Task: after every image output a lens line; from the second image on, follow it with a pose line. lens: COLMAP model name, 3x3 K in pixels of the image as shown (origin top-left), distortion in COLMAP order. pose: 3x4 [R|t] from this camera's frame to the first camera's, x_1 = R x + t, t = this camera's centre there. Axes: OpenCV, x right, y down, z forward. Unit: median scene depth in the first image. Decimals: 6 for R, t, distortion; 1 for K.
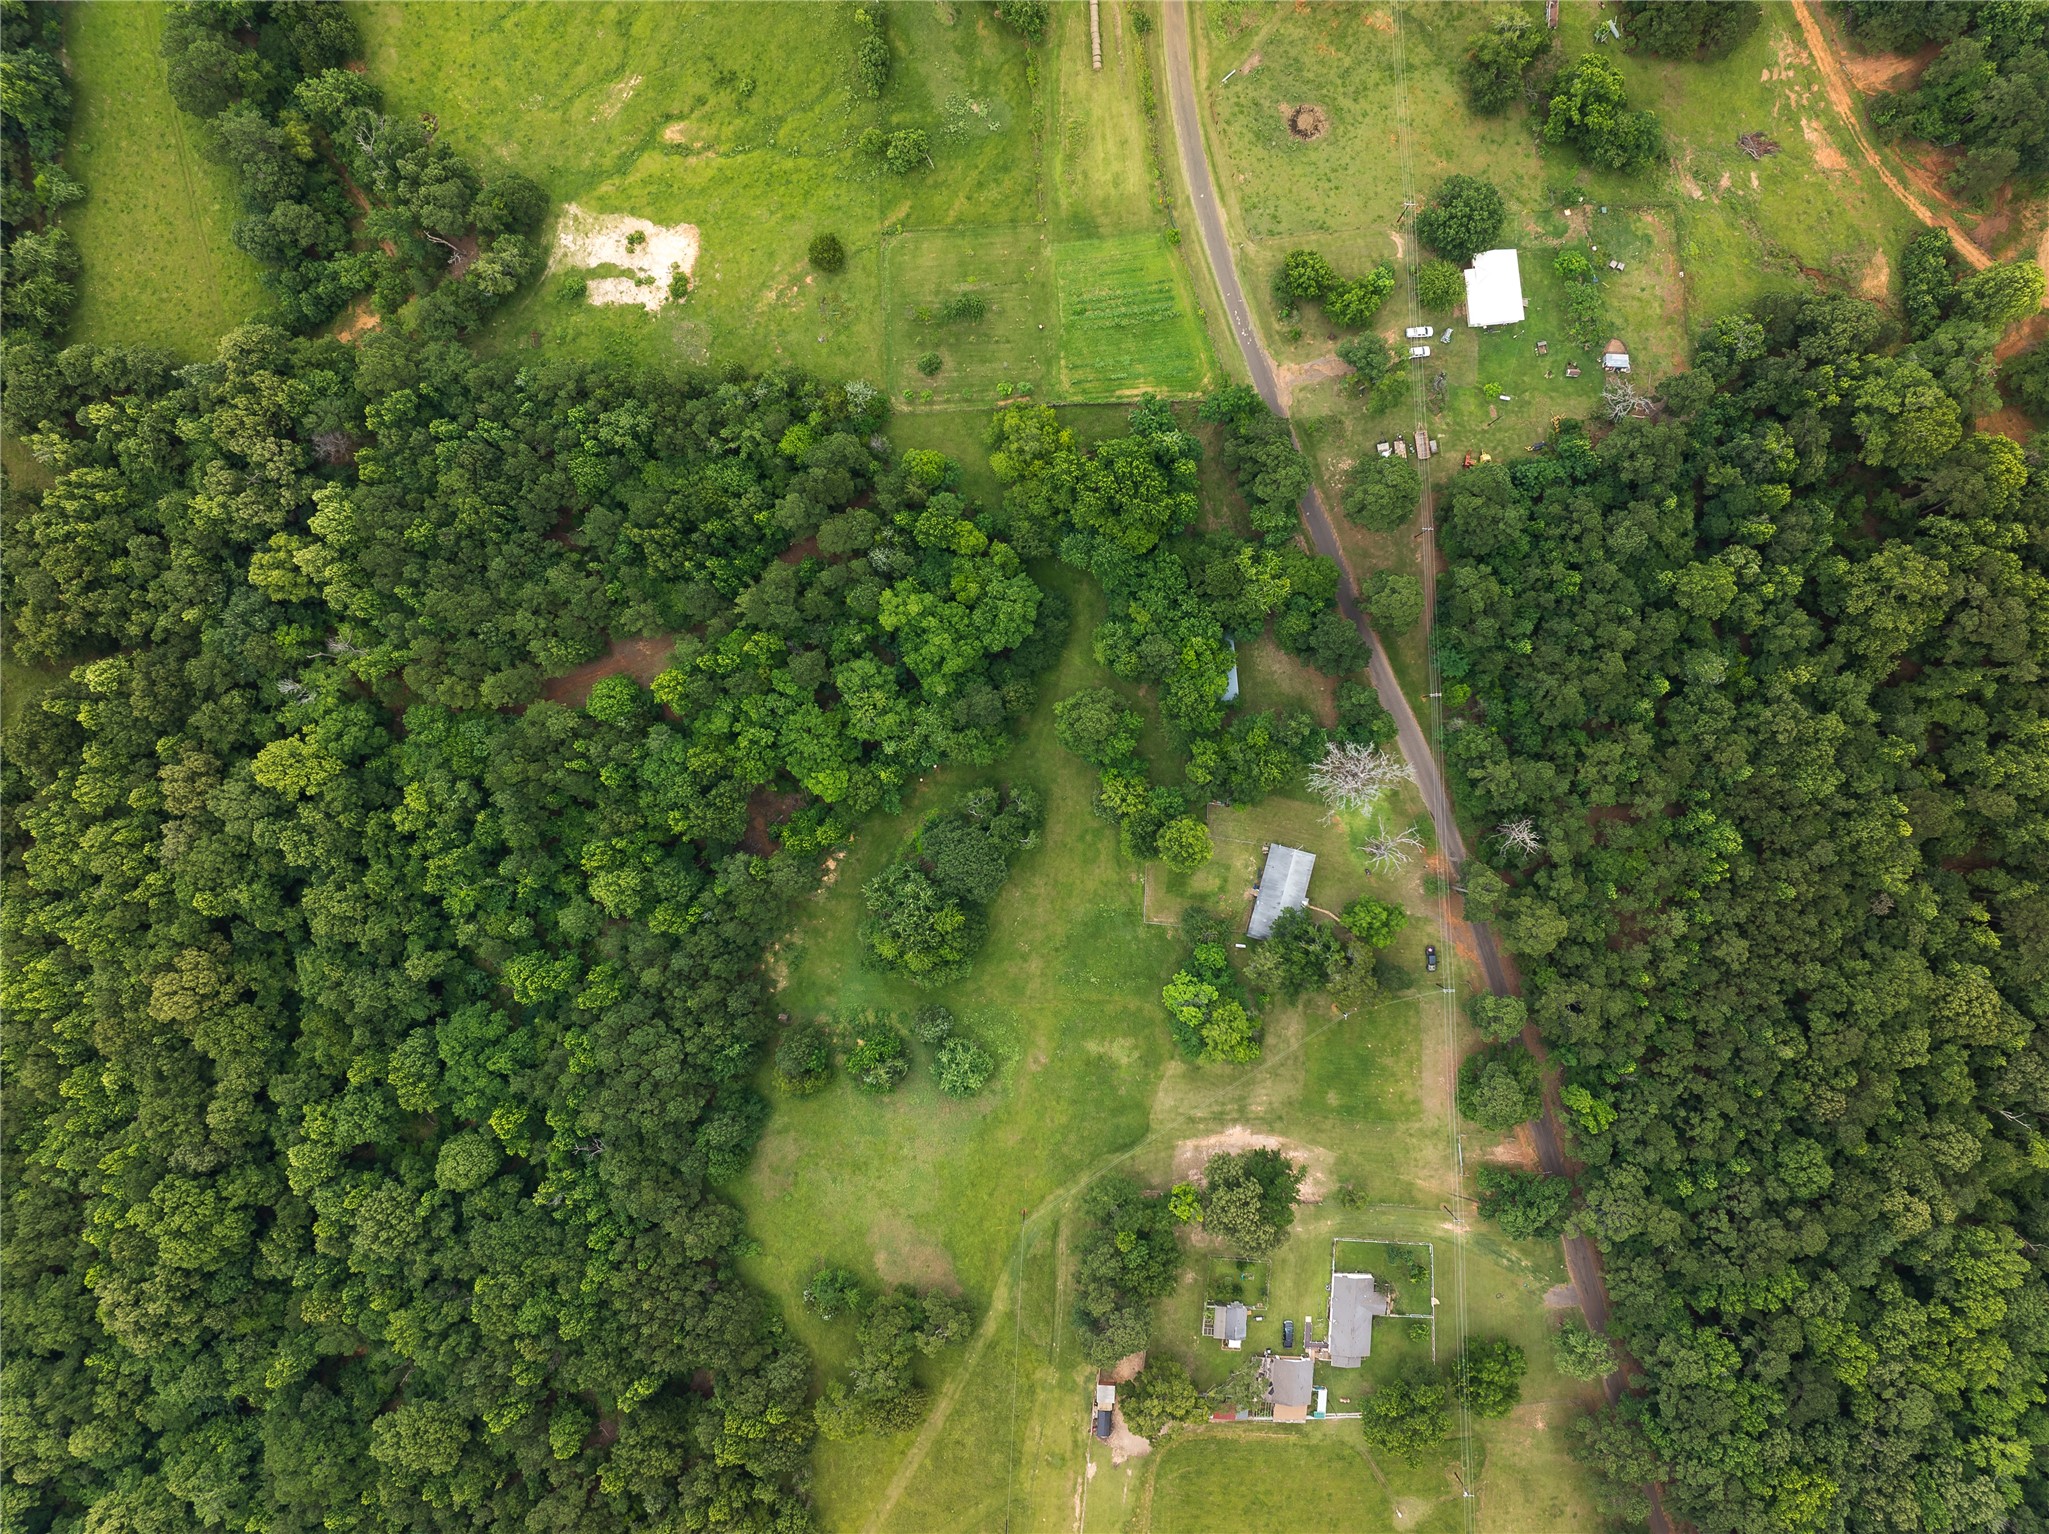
lens RADIAL K [[1446.4, 0, 1040.3], [0, 1446.4, 752.9], [0, 0, 1]] dist [-0.040356, 0.000248]
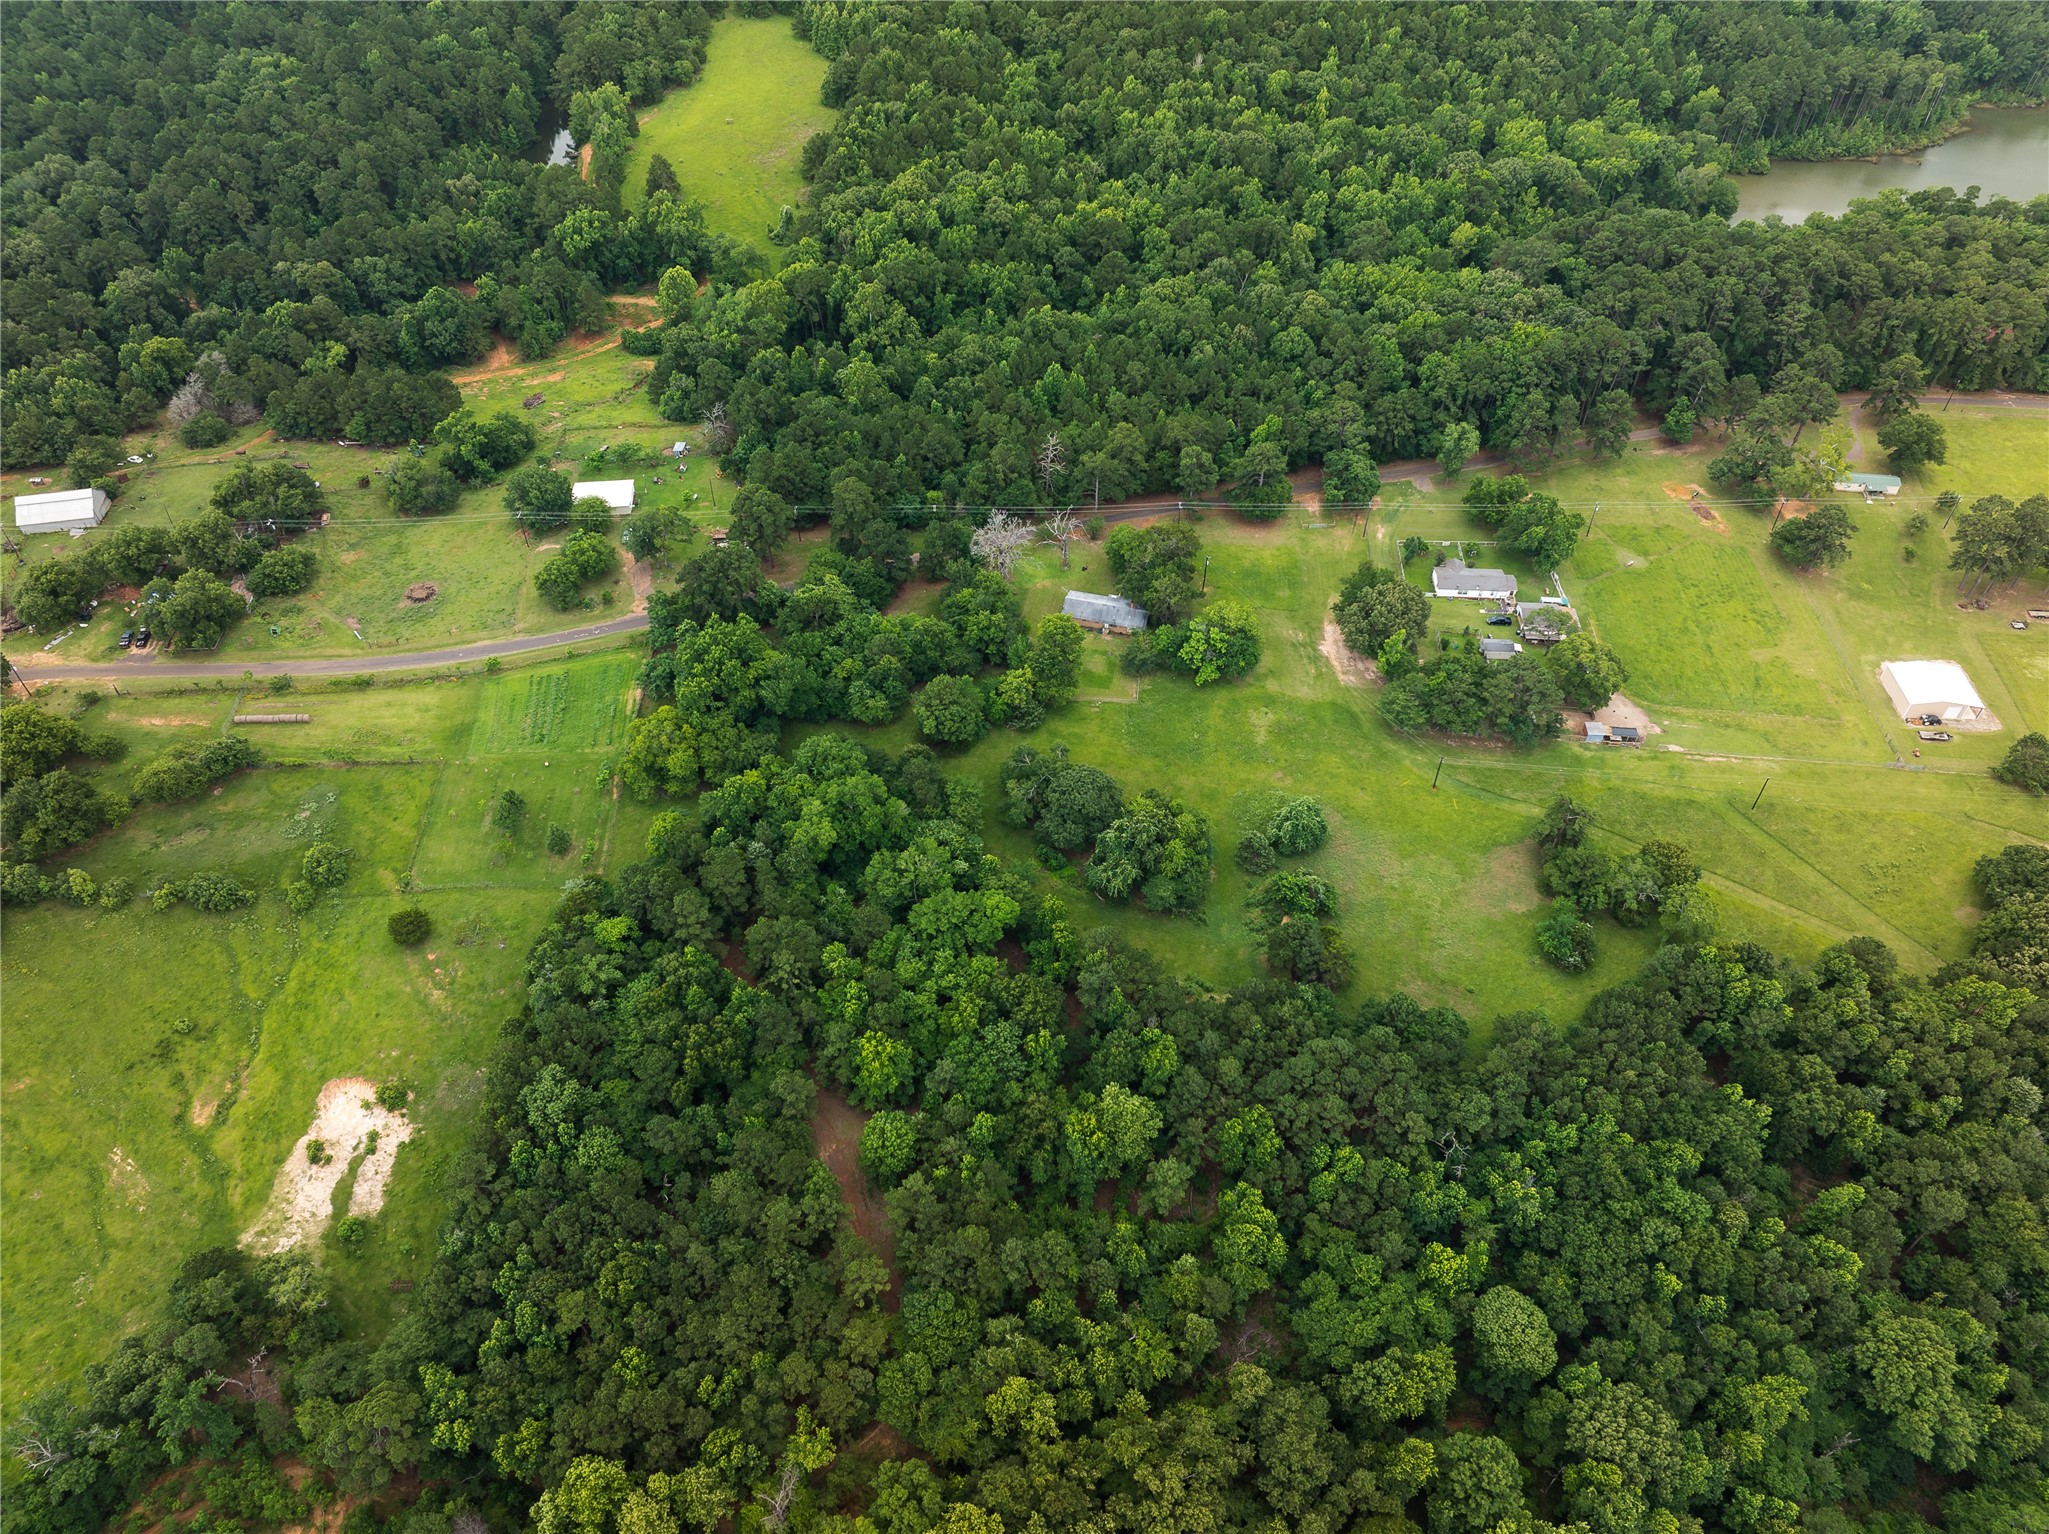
lens RADIAL K [[1435.4, 0, 1024.5], [0, 1435.4, 767.0], [0, 0, 1]] dist [-0.060940, 0.027413]
pose [[0.004648, -0.719619, 0.694353, -0.698040], [0.999921, 0.011443, 0.005167, 0.031344], [-0.011664, 0.694275, 0.719616, 0.291405]]
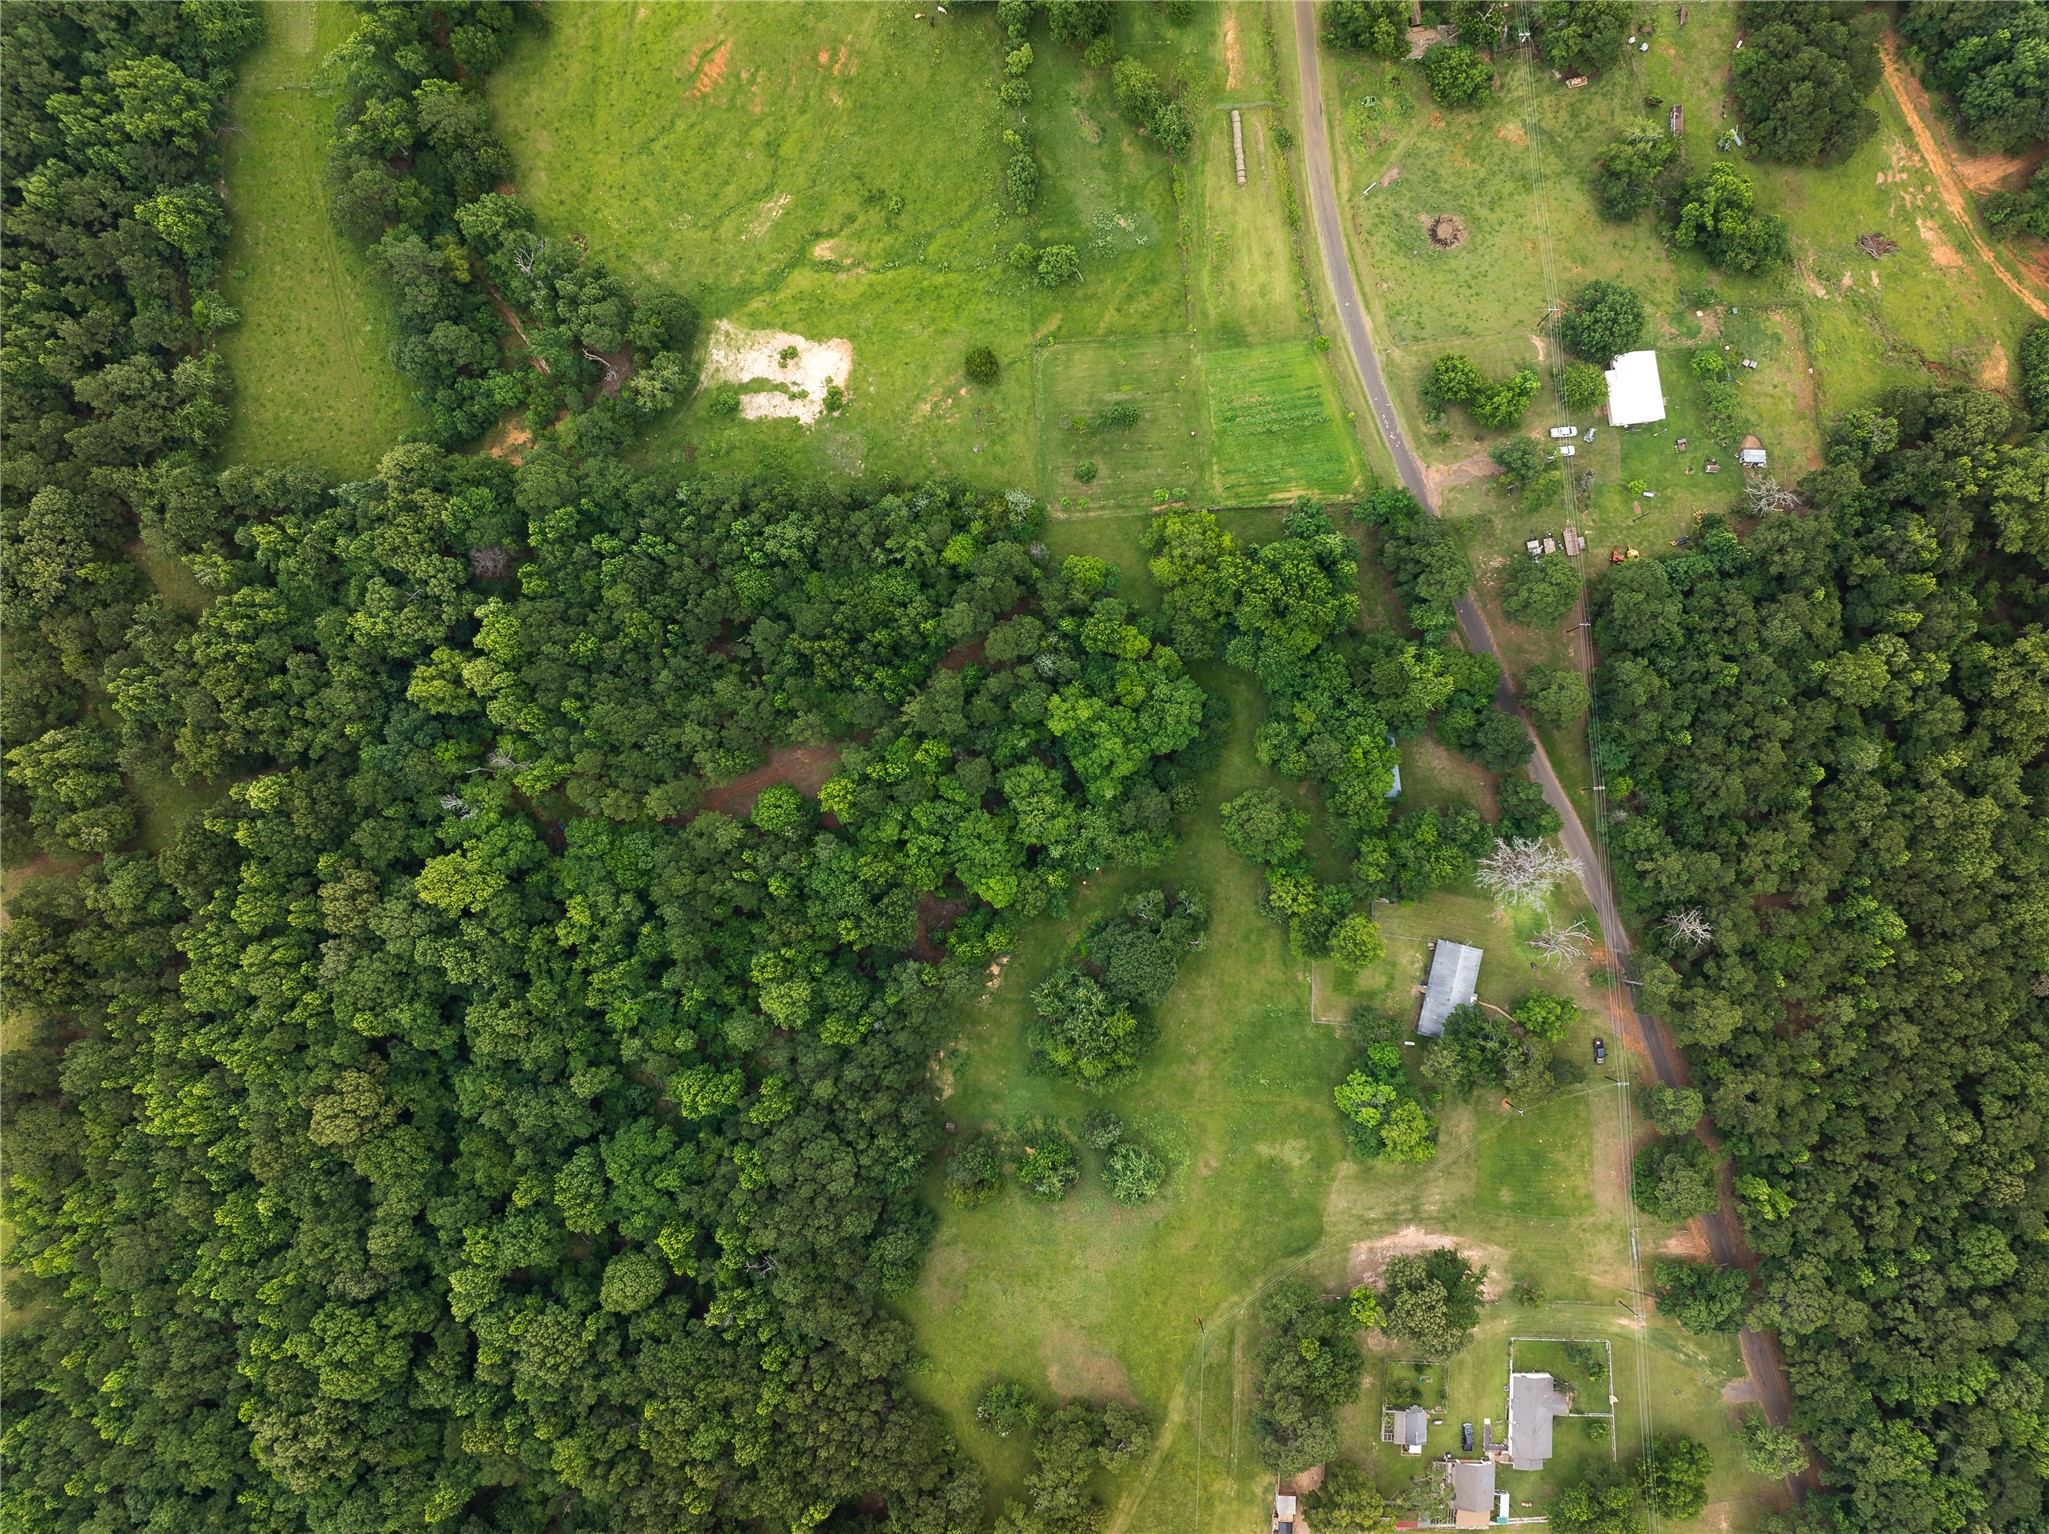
lens RADIAL K [[1446.4, 0, 1040.3], [0, 1446.4, 752.9], [0, 0, 1]] dist [-0.040356, 0.000248]
pose [[0.999776, -0.020303, 0.005922, -0.120314], [0.020597, 0.998292, -0.054675, -0.017727], [-0.004802, 0.054785, 0.998487, -0.002996]]
